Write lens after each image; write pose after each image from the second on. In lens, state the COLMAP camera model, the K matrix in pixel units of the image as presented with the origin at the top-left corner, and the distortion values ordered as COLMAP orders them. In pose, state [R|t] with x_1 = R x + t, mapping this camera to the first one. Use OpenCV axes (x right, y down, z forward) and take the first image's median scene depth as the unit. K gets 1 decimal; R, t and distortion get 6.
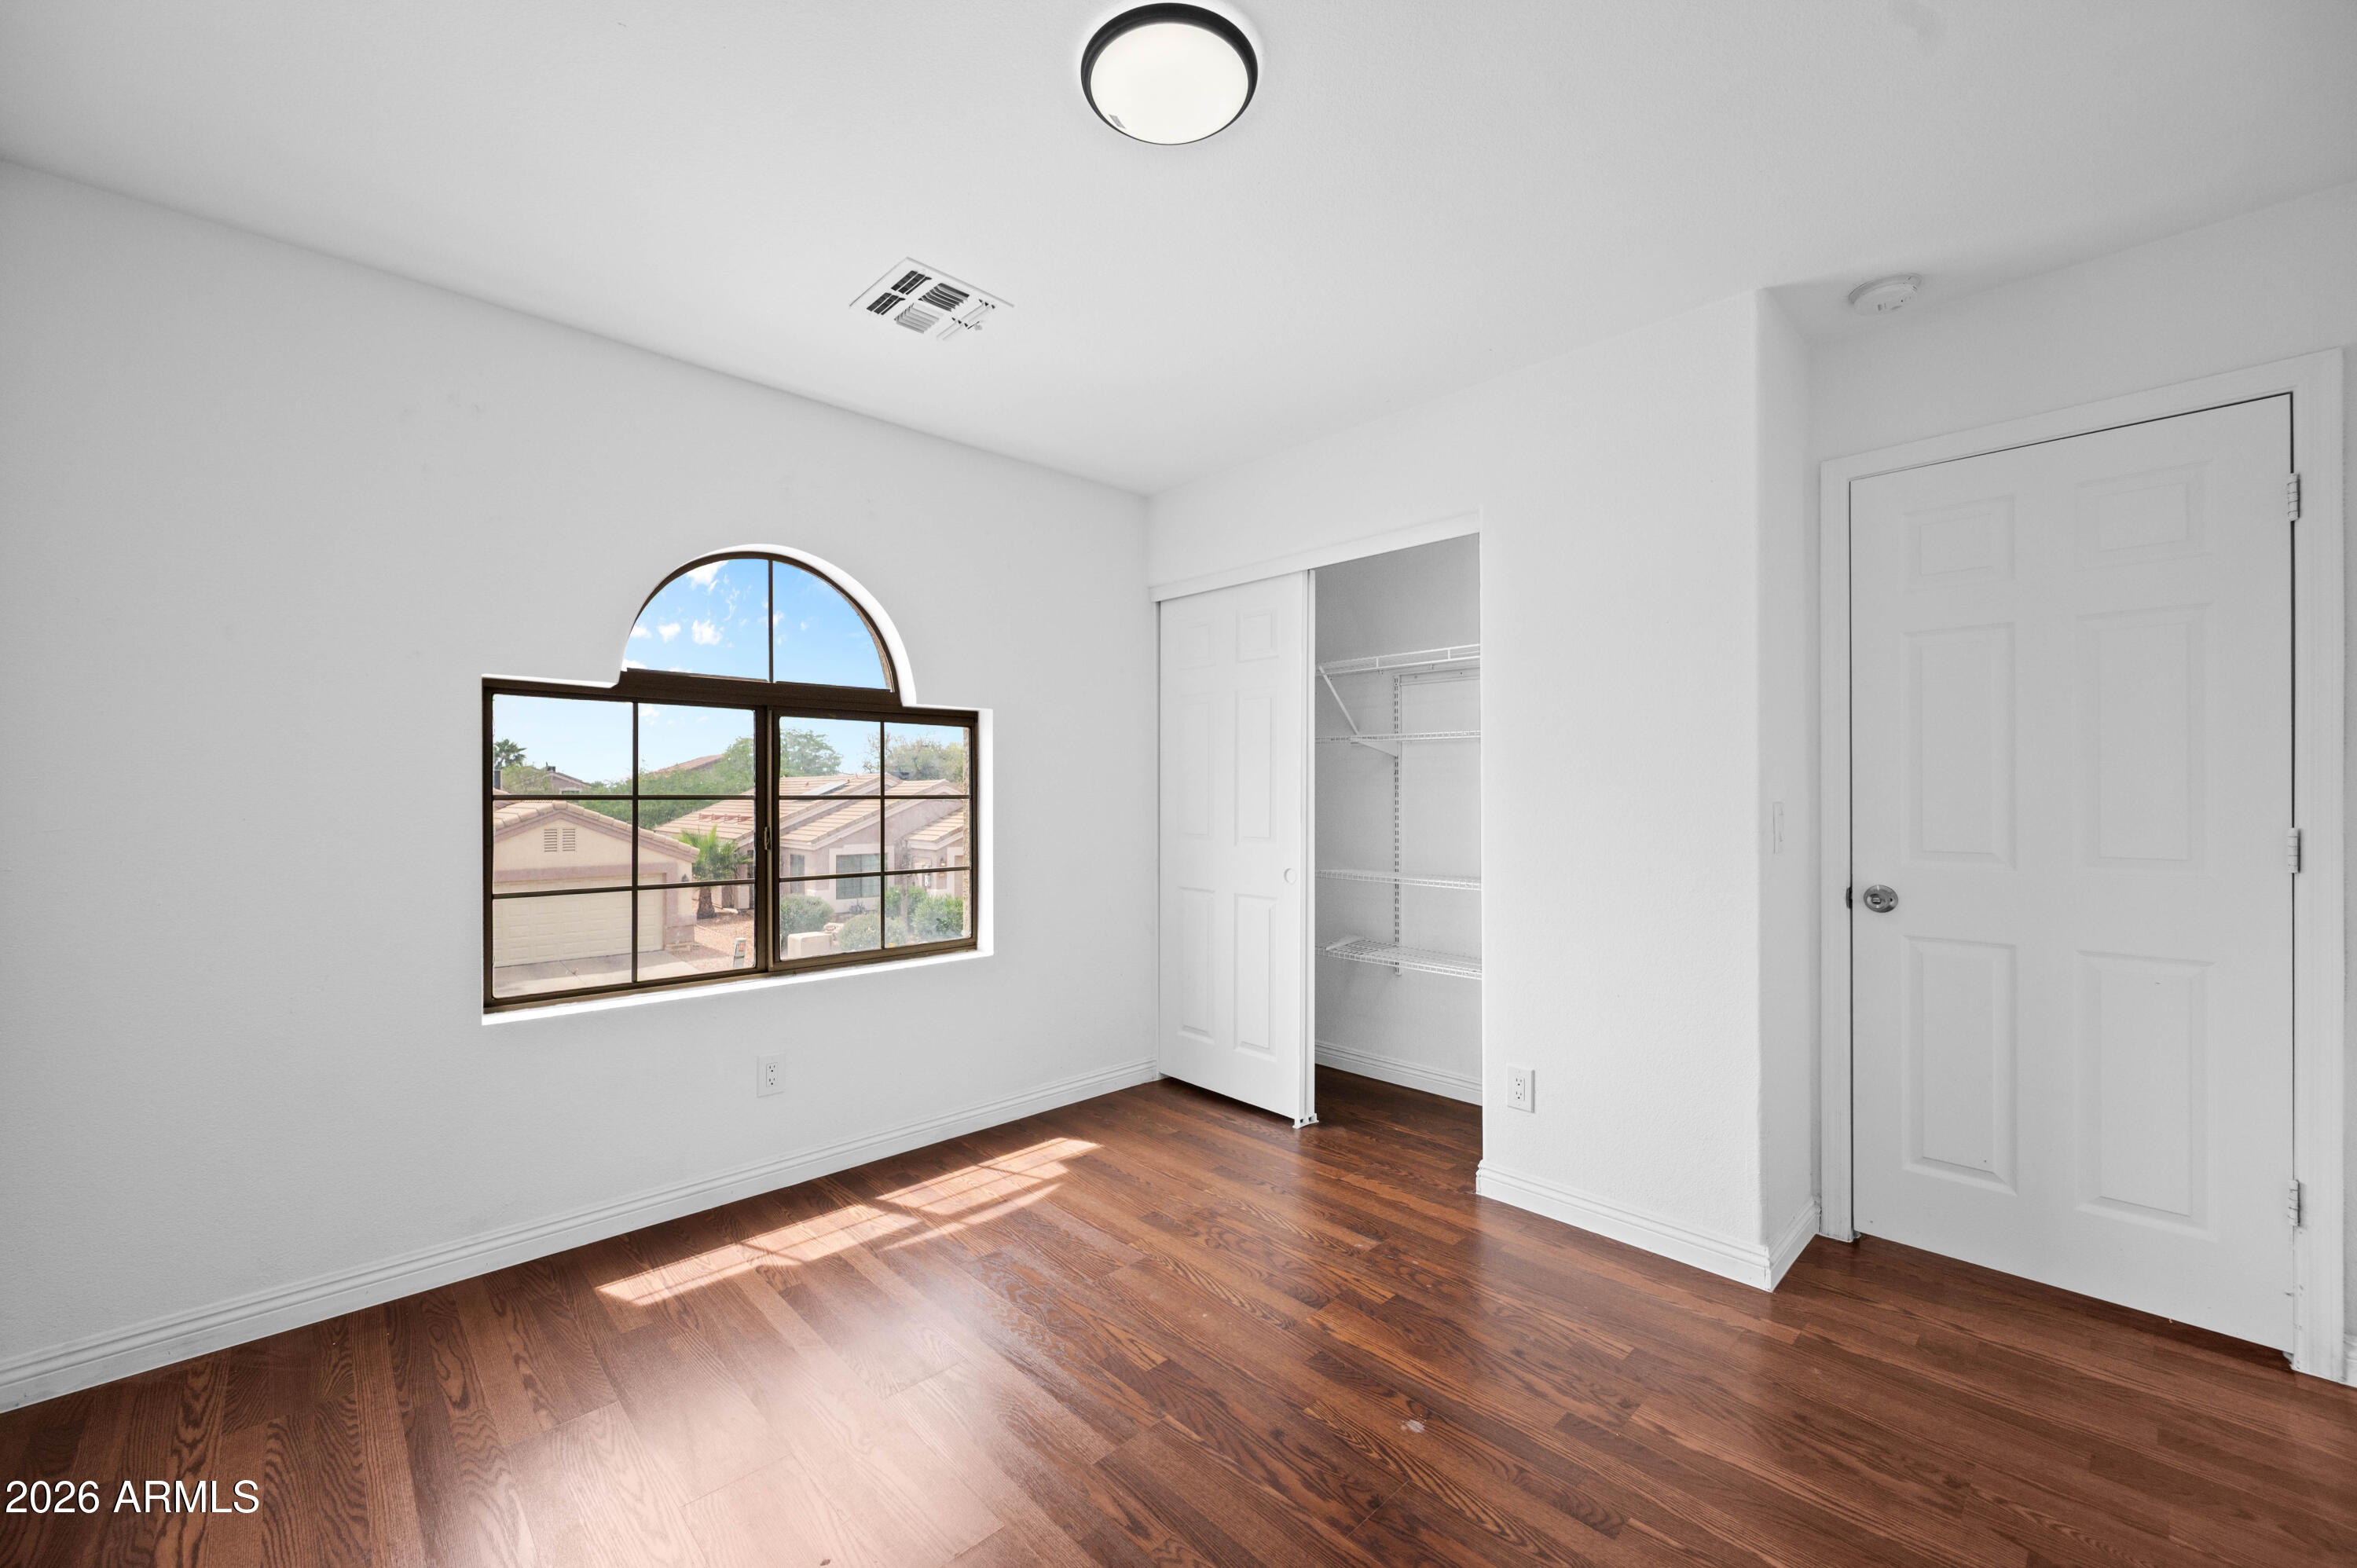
lens RADIAL K [[940.8, 0, 1158.6], [0, 940.8, 792.3], [0, 0, 1]] dist [-0.000460, -0.000134]
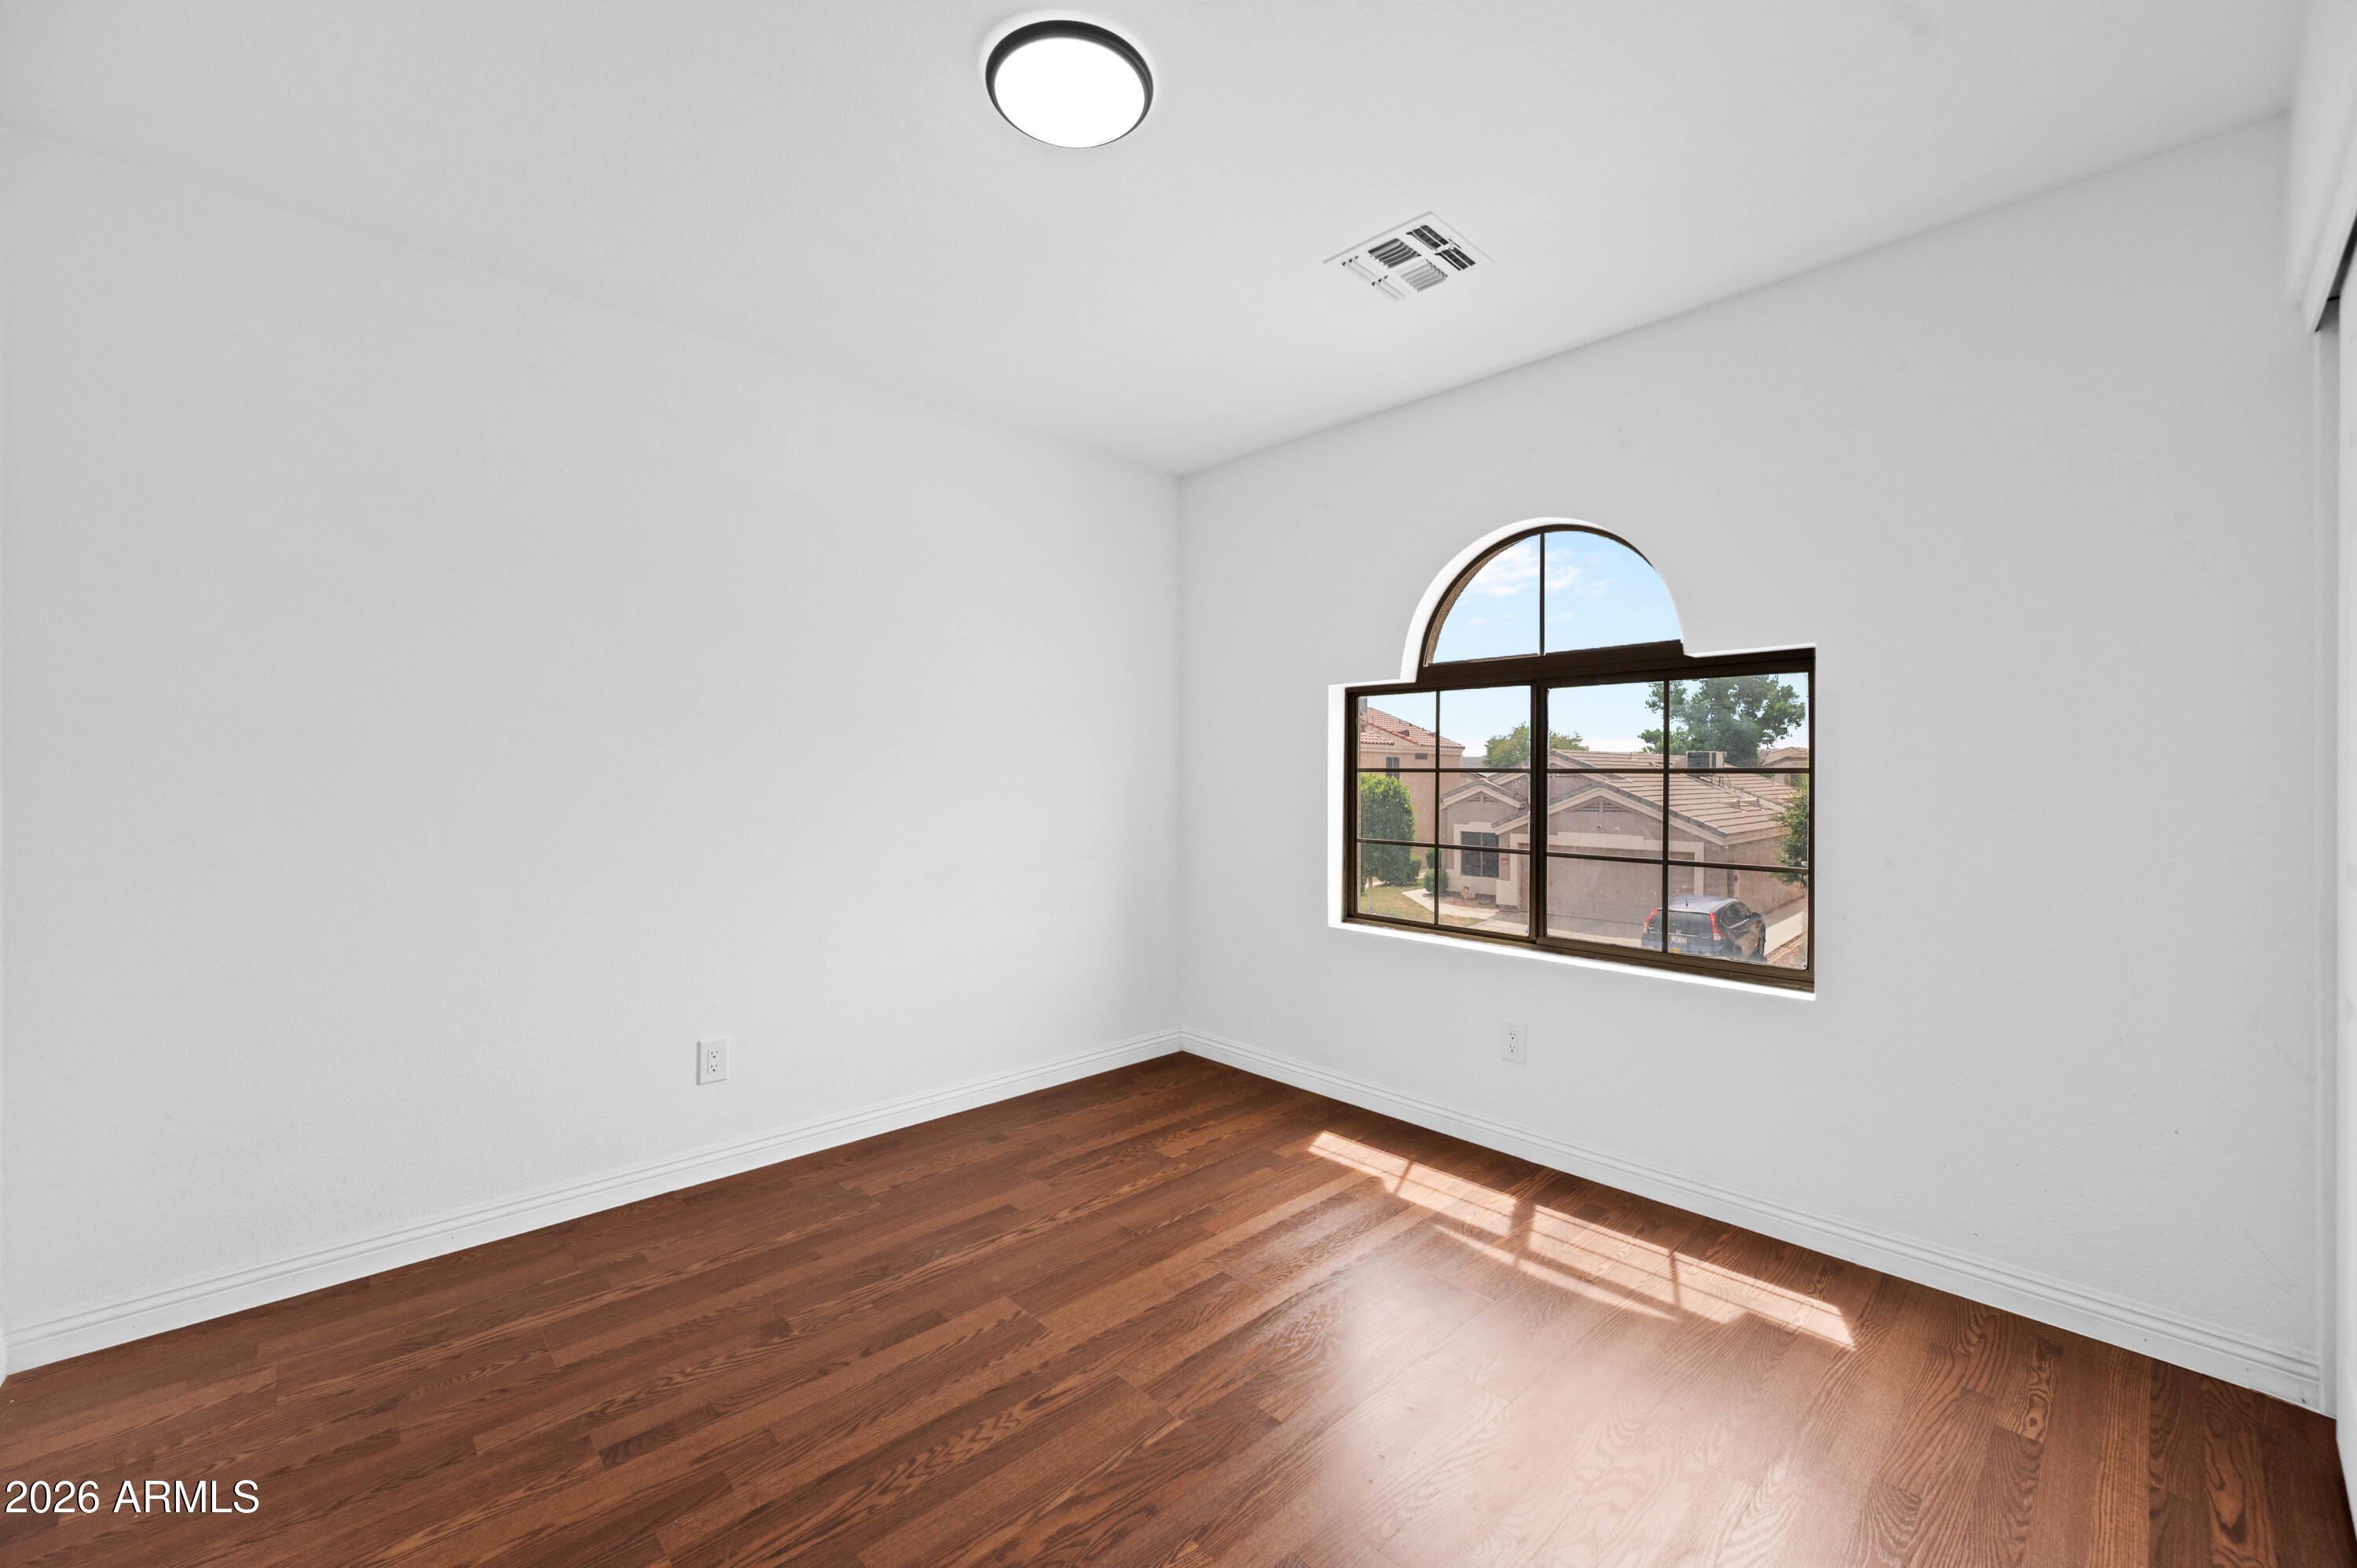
lens RADIAL K [[940.8, 0, 1182.4], [0, 940.8, 770.2], [0, 0, 1]] dist [-0.000460, -0.000134]
pose [[-0.005325, -0.005624, -0.999970, 0.636305], [-0.005555, 0.999969, -0.005595, 0.013927], [0.999970, 0.005525, -0.005356, 0.671033]]
